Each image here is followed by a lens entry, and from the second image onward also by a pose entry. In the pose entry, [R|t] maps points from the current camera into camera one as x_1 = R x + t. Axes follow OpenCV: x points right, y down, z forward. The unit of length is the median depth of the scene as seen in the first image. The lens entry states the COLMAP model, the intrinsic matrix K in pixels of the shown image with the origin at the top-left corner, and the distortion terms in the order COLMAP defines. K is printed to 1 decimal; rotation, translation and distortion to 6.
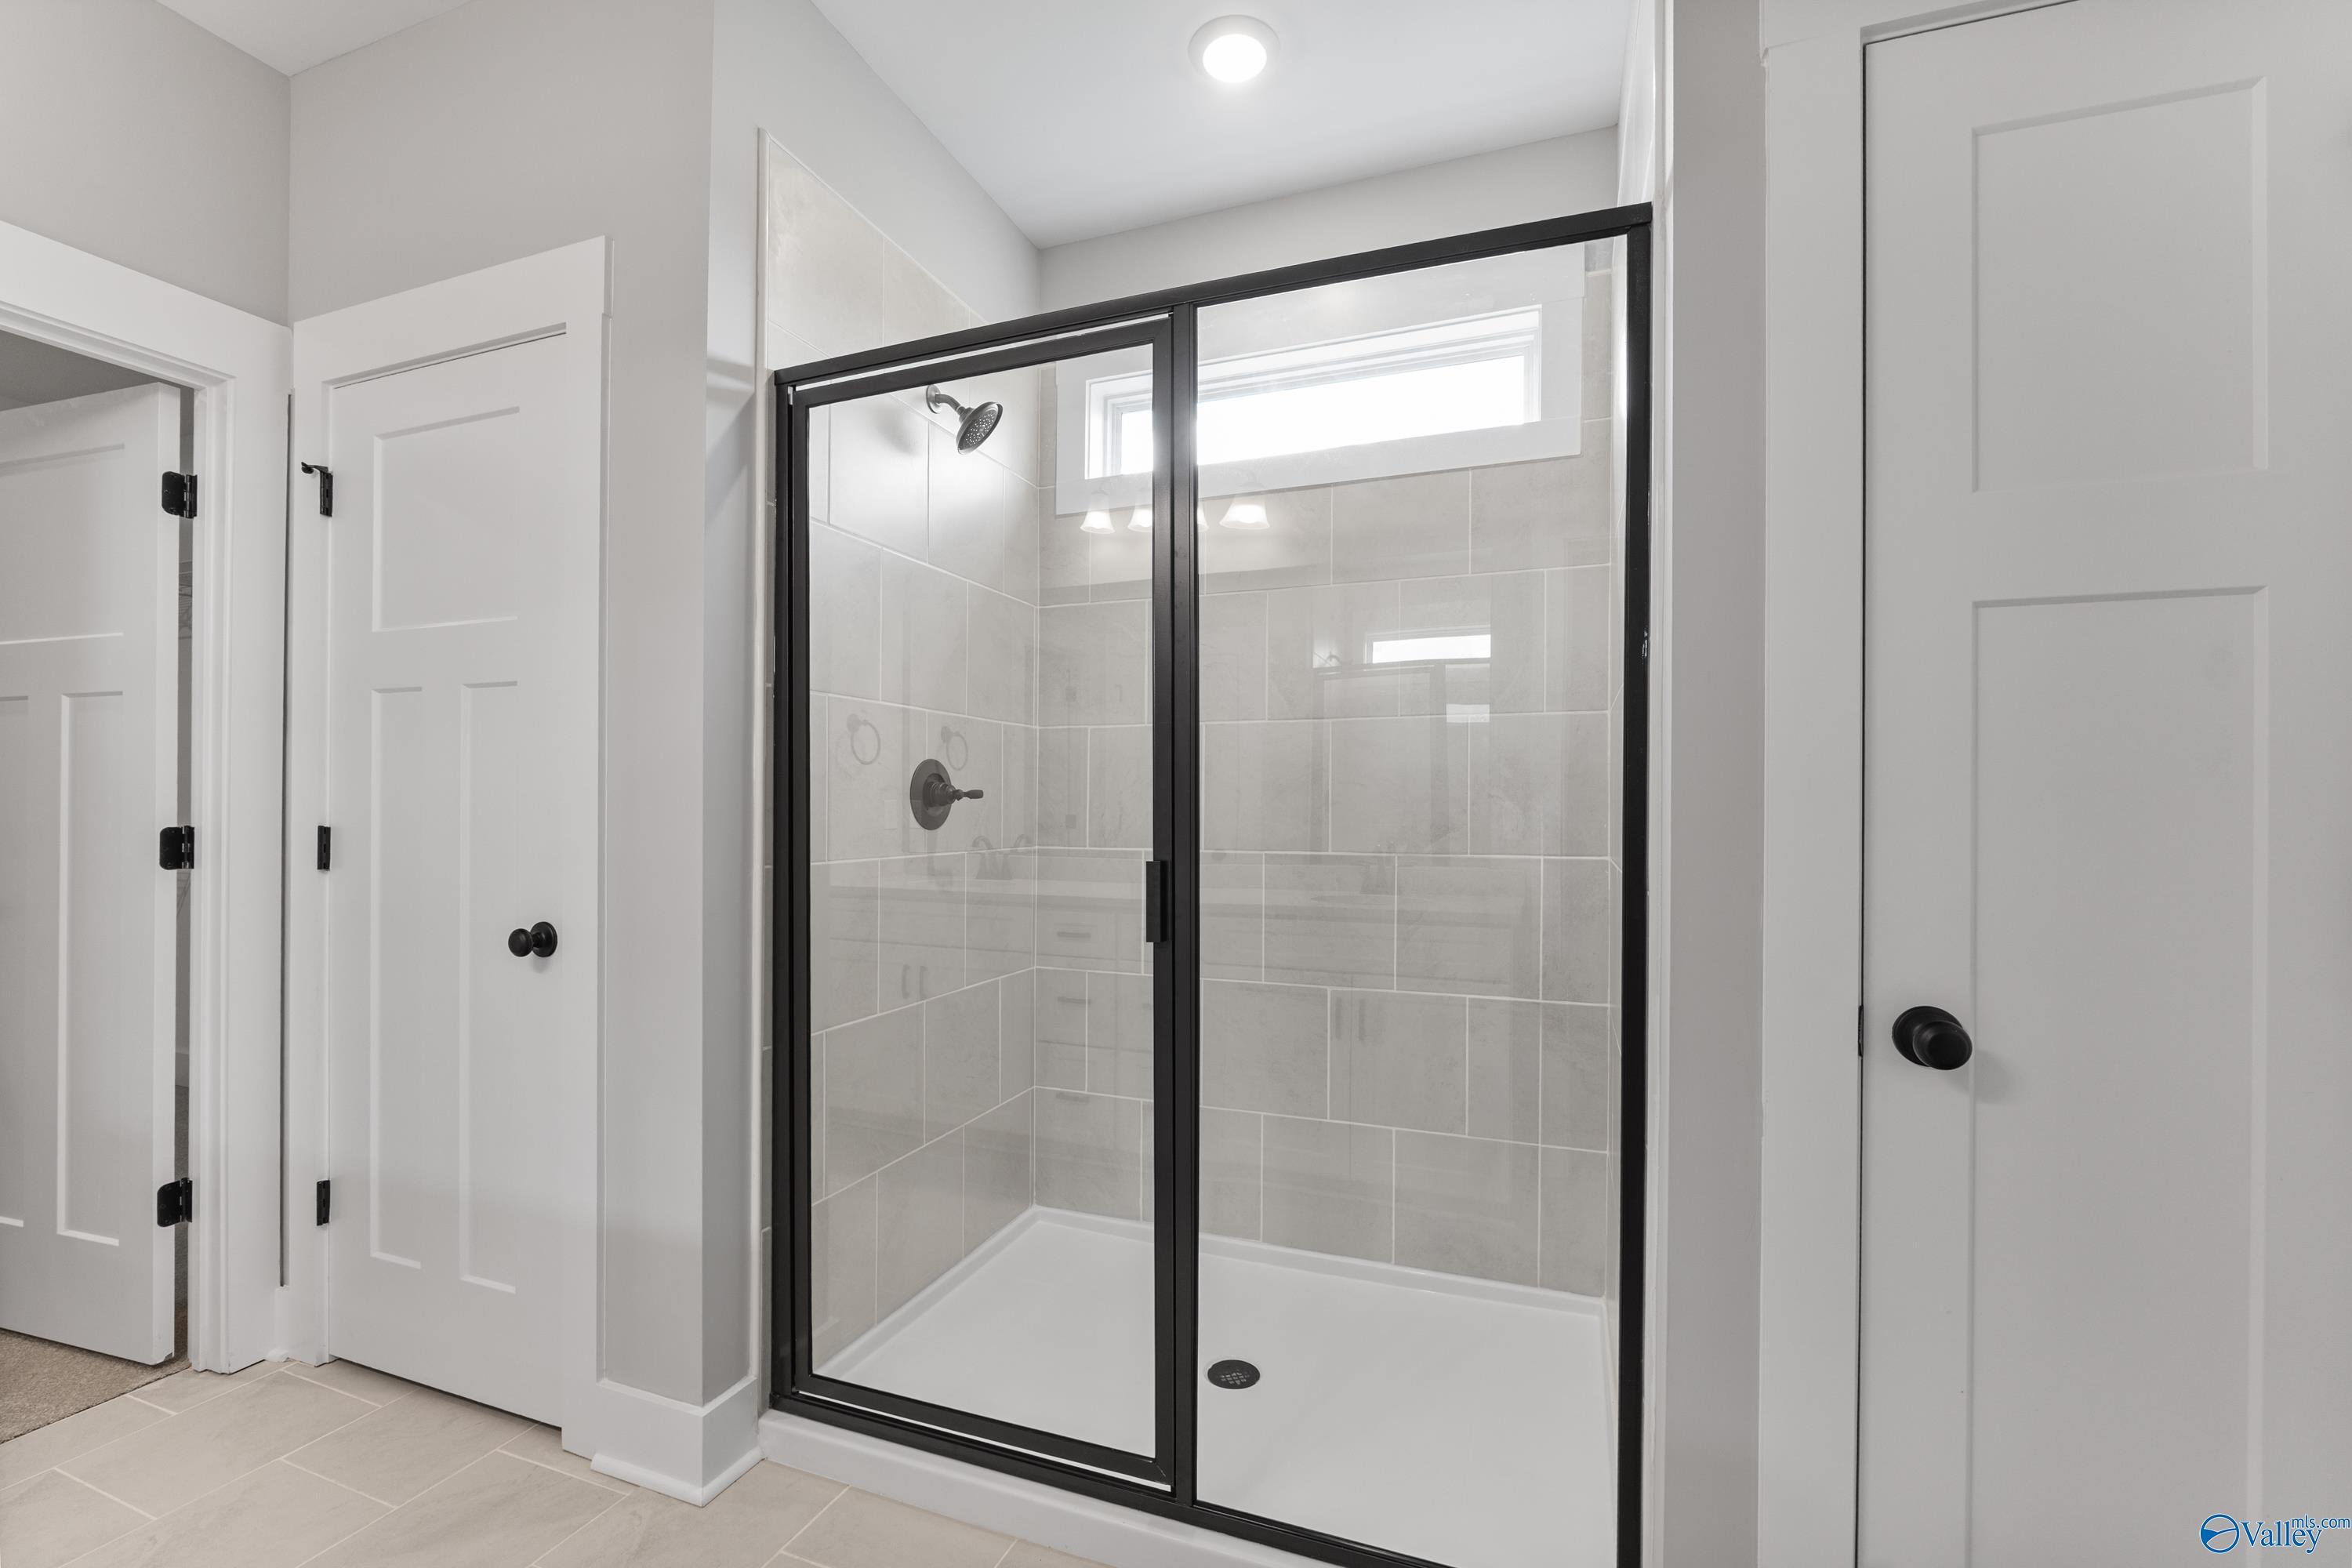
lens RADIAL K [[1025.9, 0, 1175.4], [0, 1025.9, 803.1], [0, 0, 1]] dist [-0.002650, -0.000221]
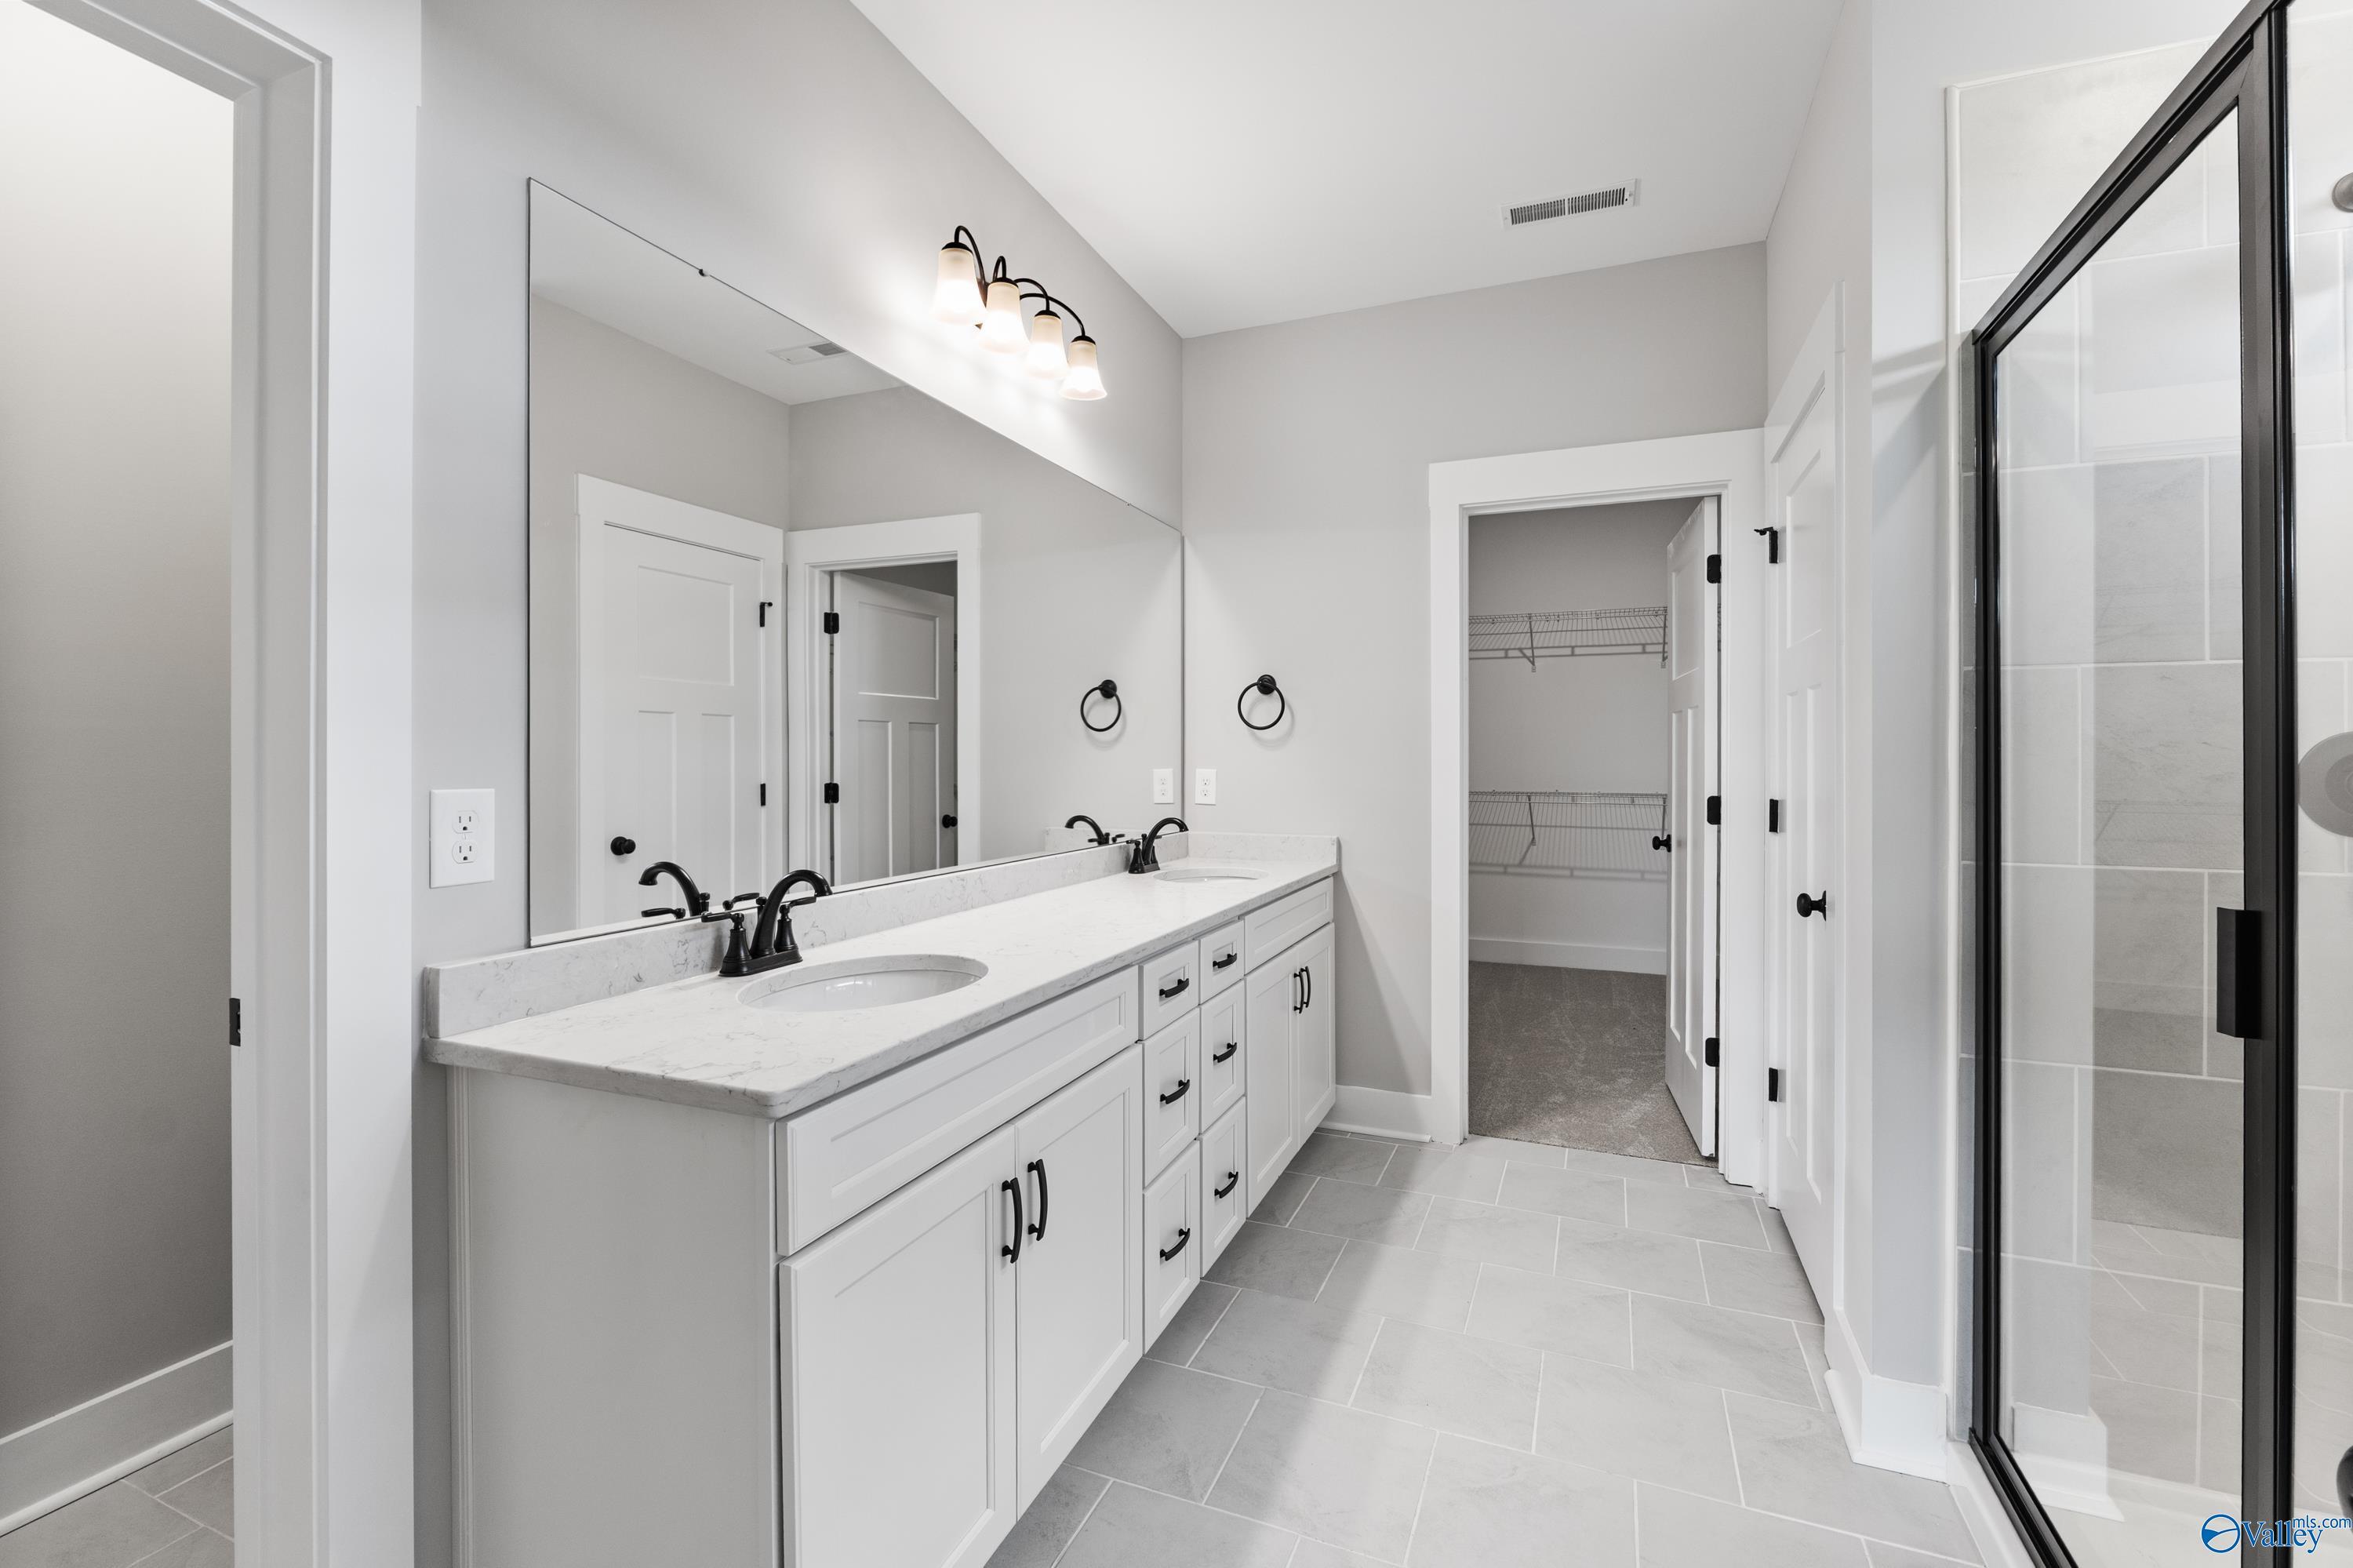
lens RADIAL K [[1001.6, 0, 1190.4], [0, 1001.6, 751.6], [0, 0, 1]] dist [-0.003522, -0.000532]
pose [[-0.012635, -0.009459, -0.999875, 0.528483], [-0.002549, 0.999952, -0.009427, -0.027474], [0.999917, 0.002429, -0.012658, 0.300882]]
